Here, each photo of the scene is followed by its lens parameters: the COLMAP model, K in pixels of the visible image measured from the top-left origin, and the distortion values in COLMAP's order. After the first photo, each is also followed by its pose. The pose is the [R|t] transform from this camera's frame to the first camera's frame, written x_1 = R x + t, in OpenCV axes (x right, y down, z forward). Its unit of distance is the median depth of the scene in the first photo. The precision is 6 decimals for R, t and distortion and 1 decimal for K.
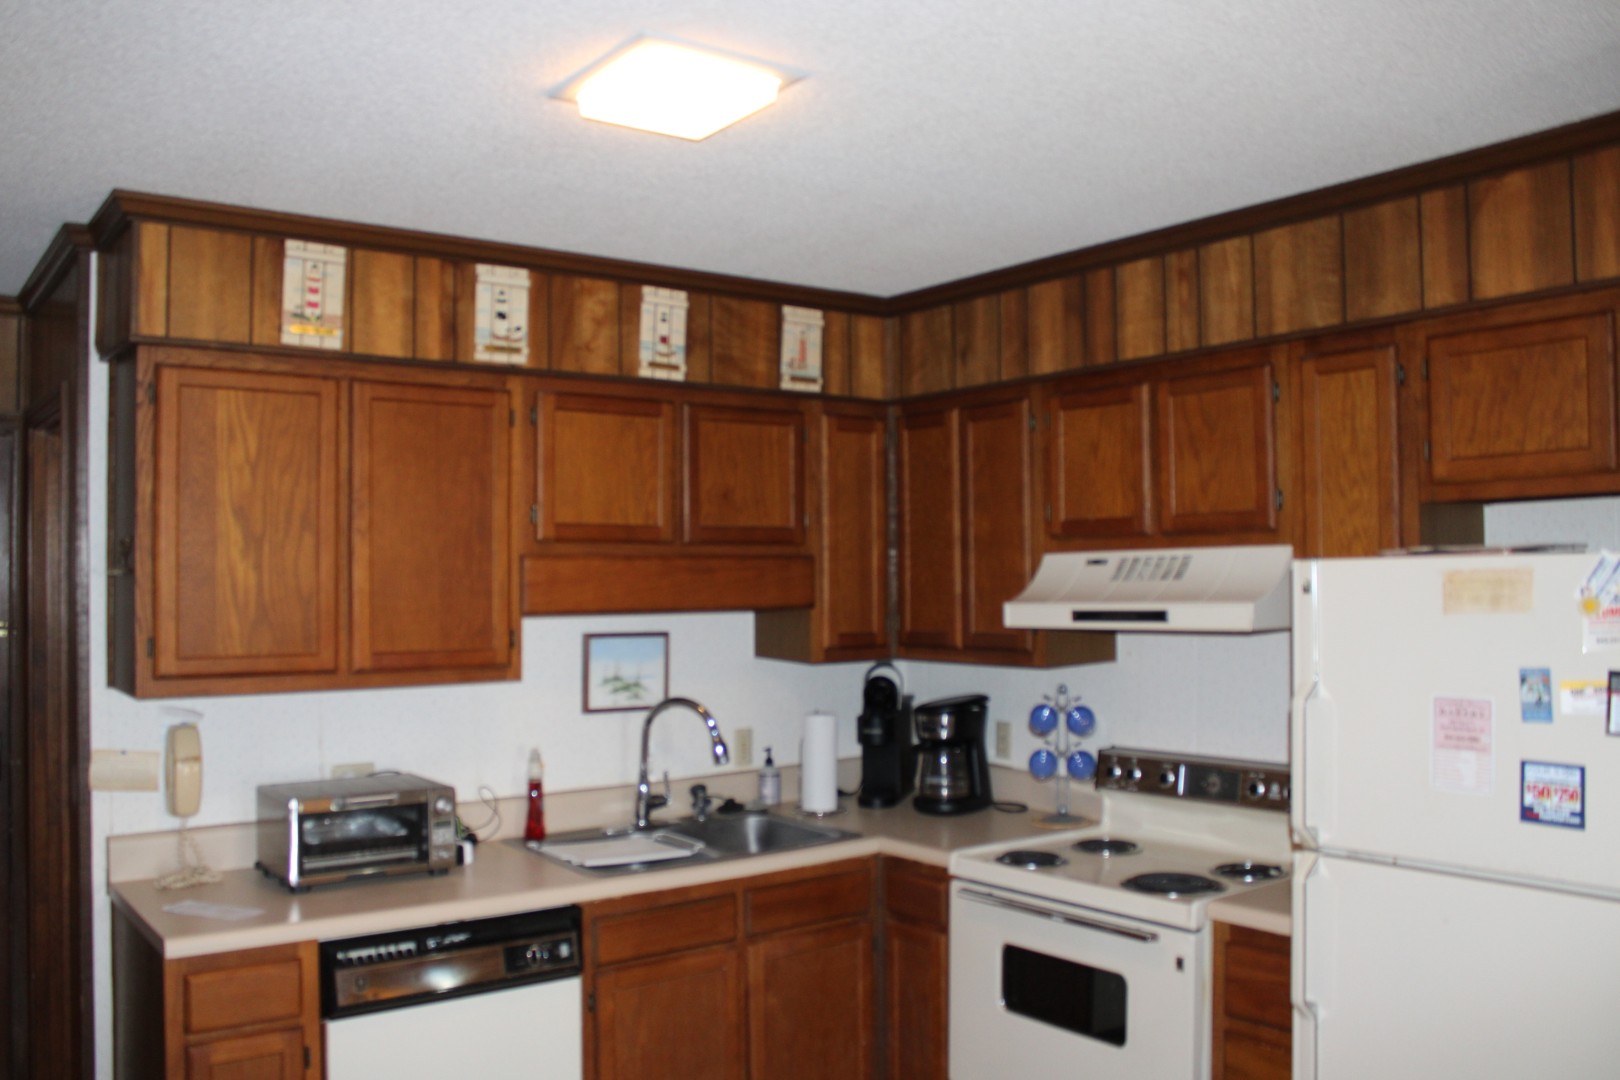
lens RADIAL K [[1360.7, 0, 803.6], [0, 1360.7, 558.0], [0, 0, 1]] dist [-0.141338, 0.105771]
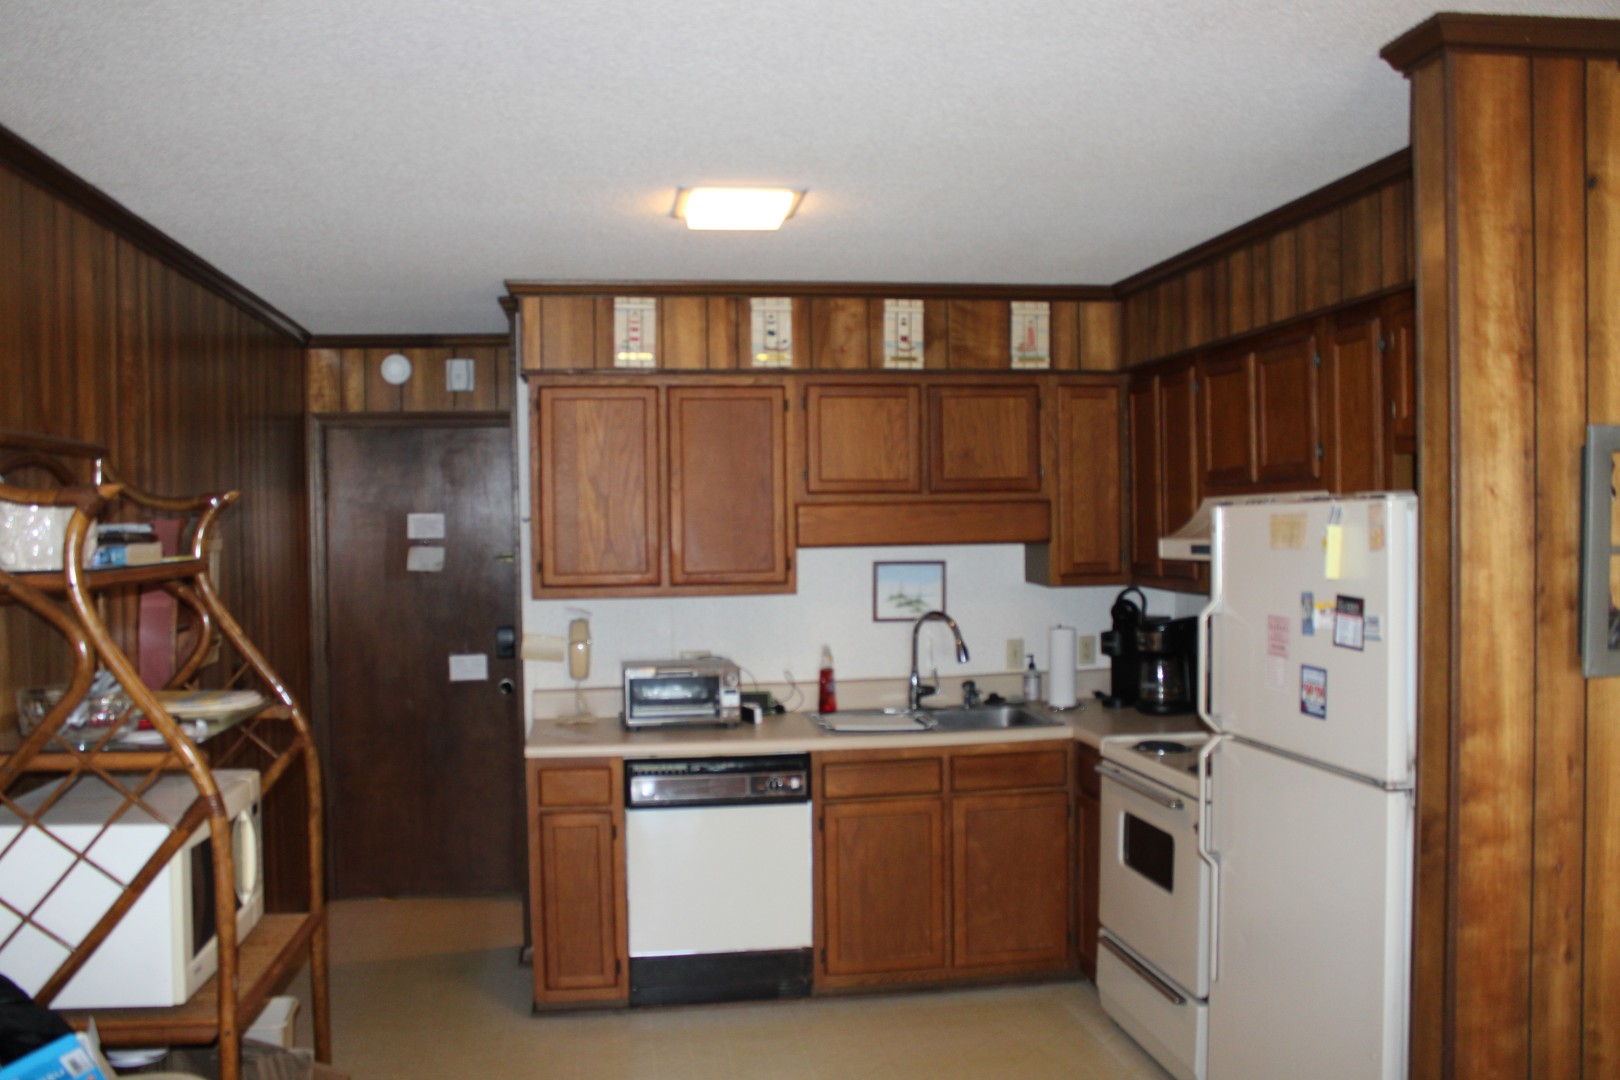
lens RADIAL K [[1360.7, 0, 811.6], [0, 1360.7, 551.6], [0, 0, 1]] dist [-0.141338, 0.105771]
pose [[0.882395, 0.005366, -0.470478, 0.494890], [0.015363, 0.999073, 0.040208, -0.009857], [0.470258, -0.042707, 0.881495, -0.240518]]
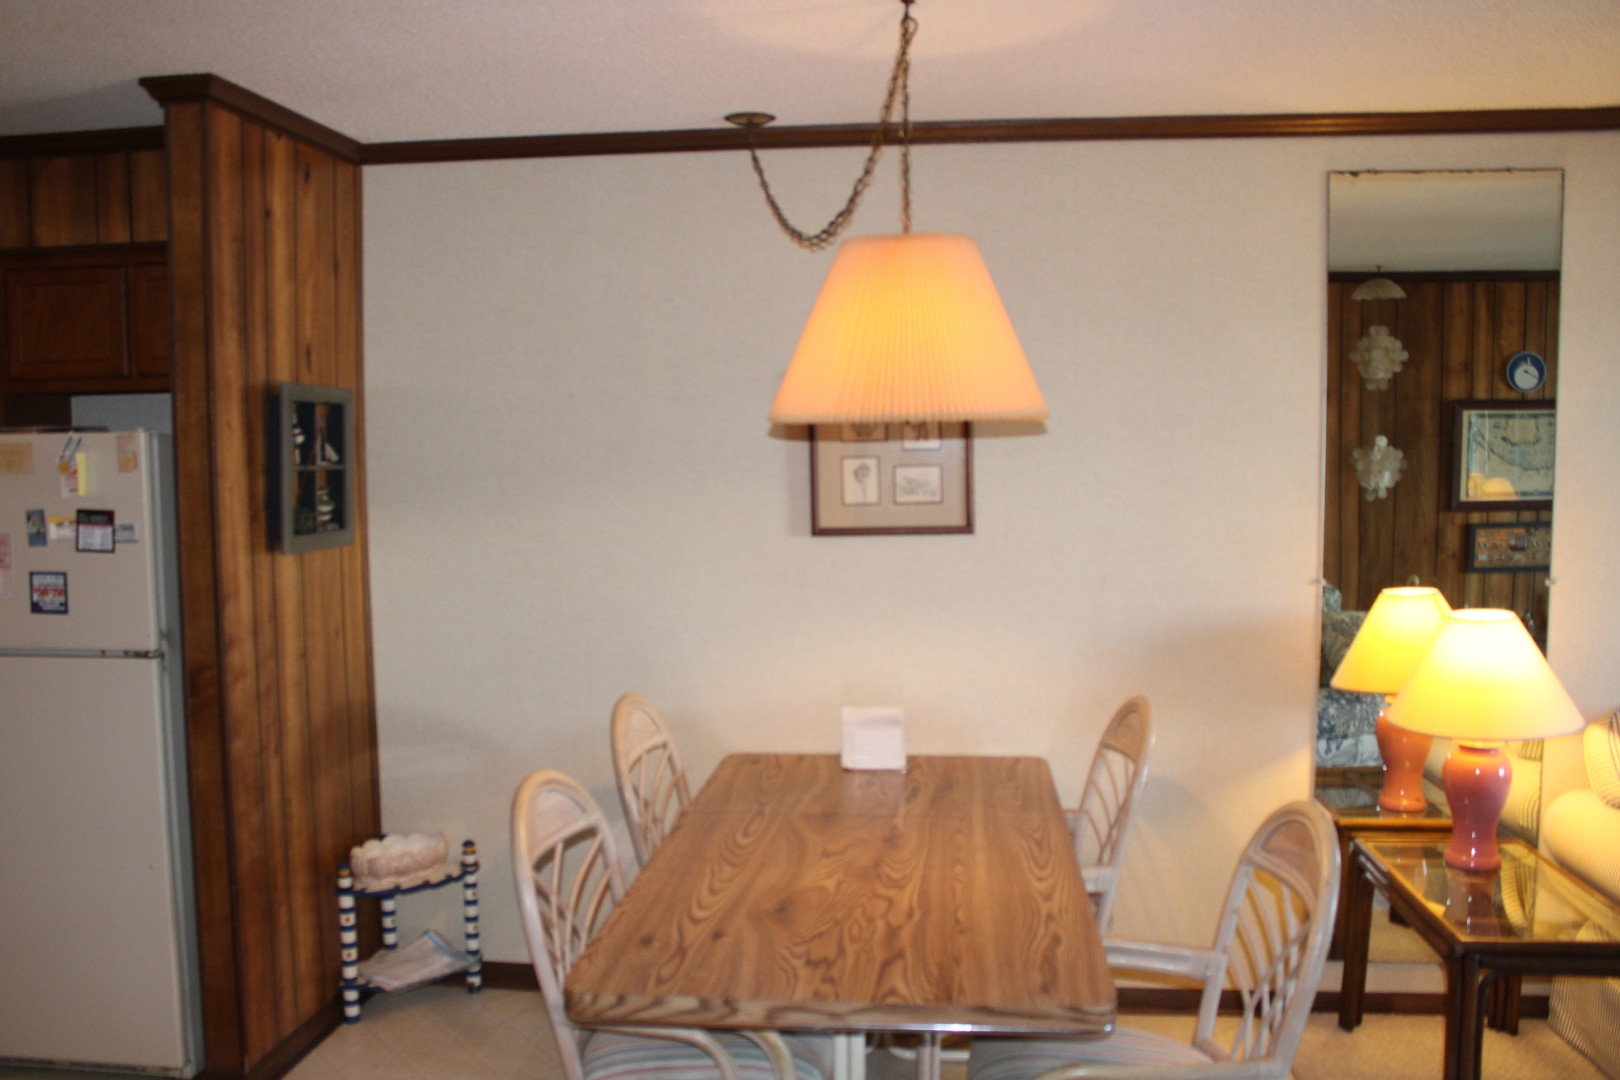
lens RADIAL K [[1360.7, 0, 808.0], [0, 1360.7, 550.0], [0, 0, 1]] dist [-0.141338, 0.105771]
pose [[0.694691, -0.052712, 0.717374, 0.062972], [-0.012906, 0.996237, 0.085700, -0.006888], [-0.719192, -0.068793, 0.691397, -0.446344]]
